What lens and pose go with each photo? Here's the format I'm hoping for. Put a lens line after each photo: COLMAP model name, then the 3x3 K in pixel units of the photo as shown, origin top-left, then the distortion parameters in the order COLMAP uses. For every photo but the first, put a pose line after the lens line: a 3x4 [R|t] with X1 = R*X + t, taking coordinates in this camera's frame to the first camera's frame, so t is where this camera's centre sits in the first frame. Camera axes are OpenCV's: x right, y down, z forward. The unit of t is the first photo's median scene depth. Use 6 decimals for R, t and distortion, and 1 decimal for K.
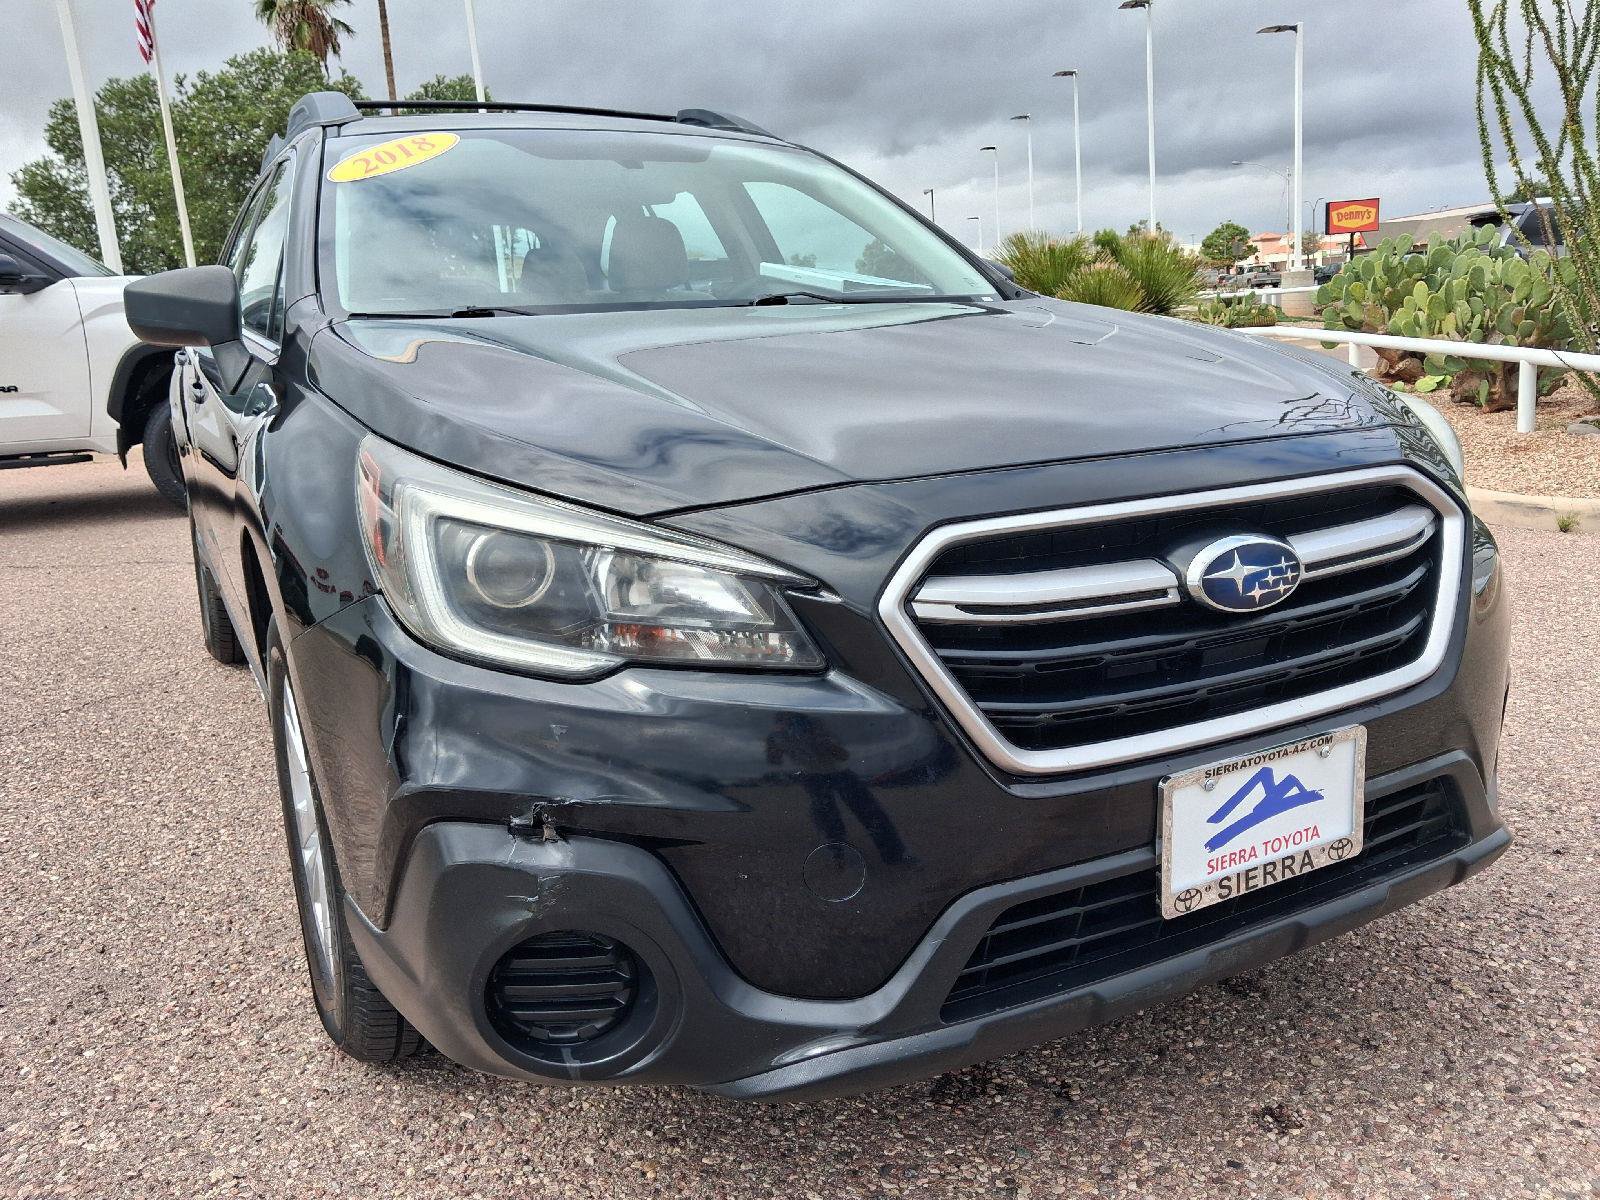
lens RADIAL K [[1138.1, 0, 800.0], [0, 1138.1, 600.0], [0, 0, 1]] dist [0.008270, -0.002117]
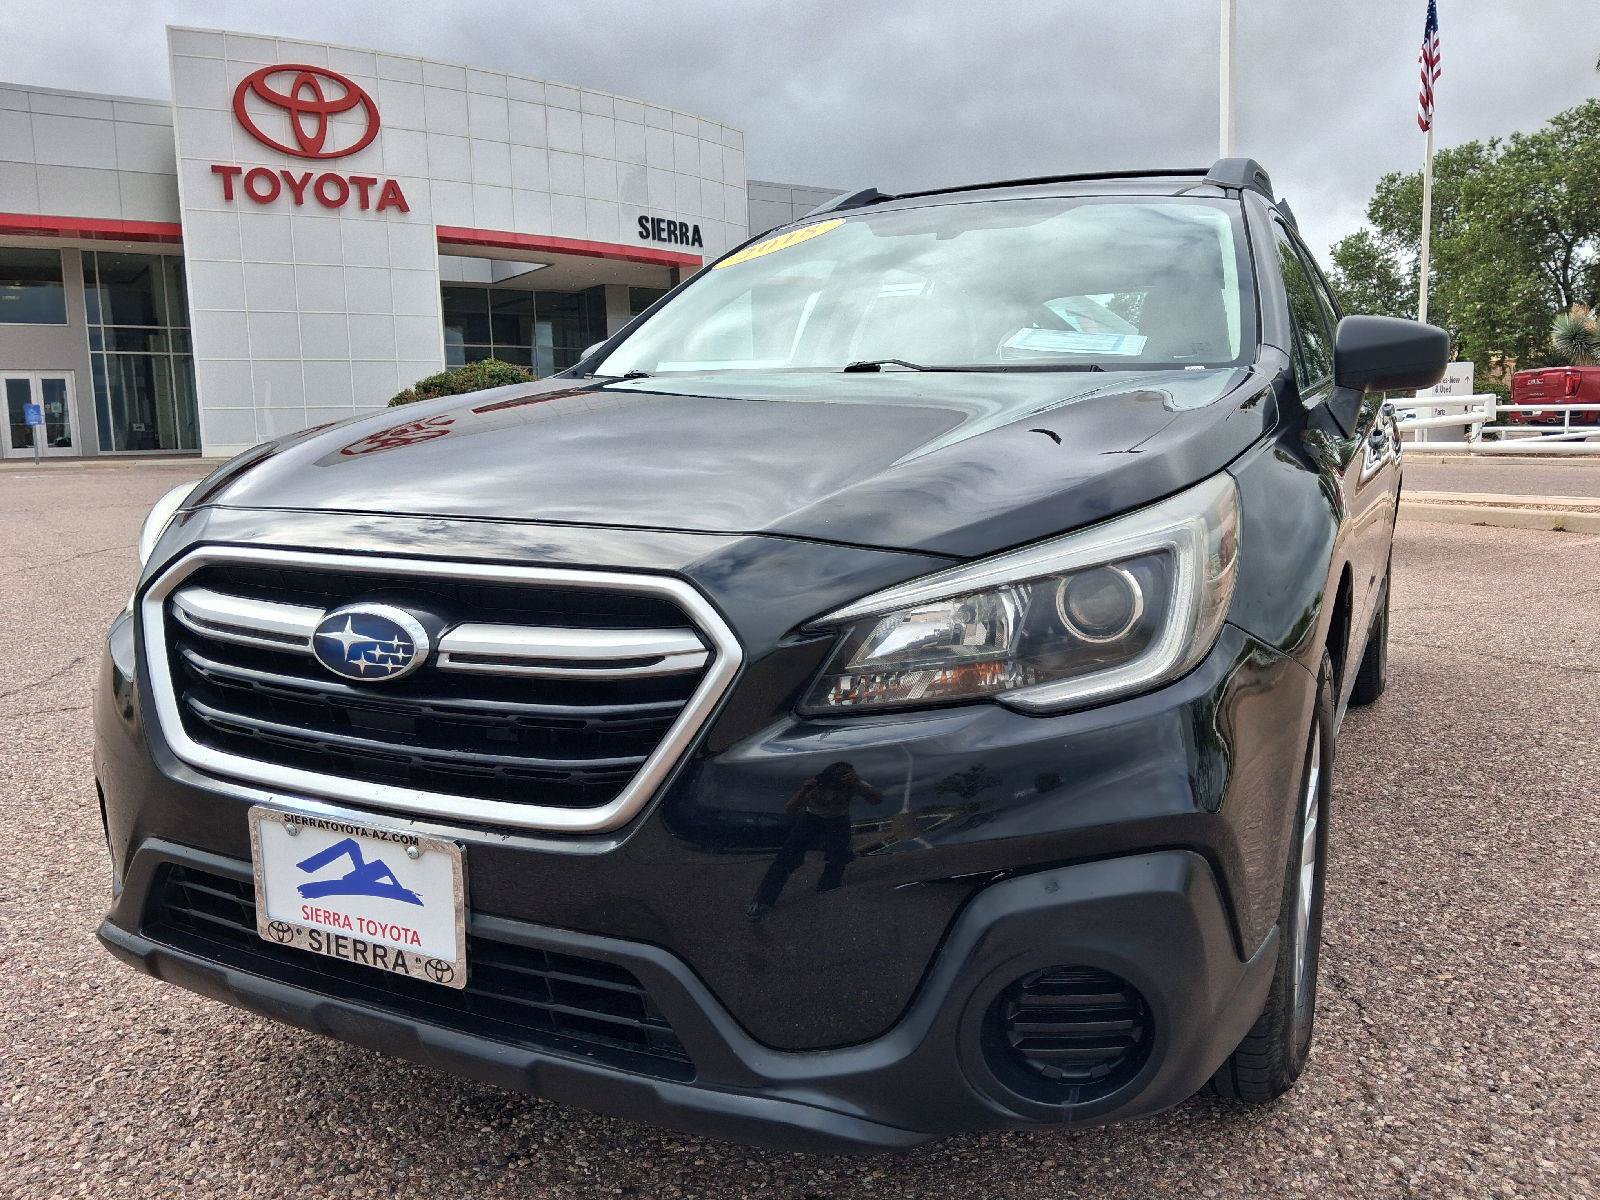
lens RADIAL K [[1138.1, 0, 800.0], [0, 1138.1, 600.0], [0, 0, 1]] dist [0.008270, -0.002117]
pose [[0.614653, 0.162091, -0.771964, 1.361546], [-0.184143, 0.981104, 0.059386, -0.185079], [0.767003, 0.105649, 0.632886, 0.645457]]
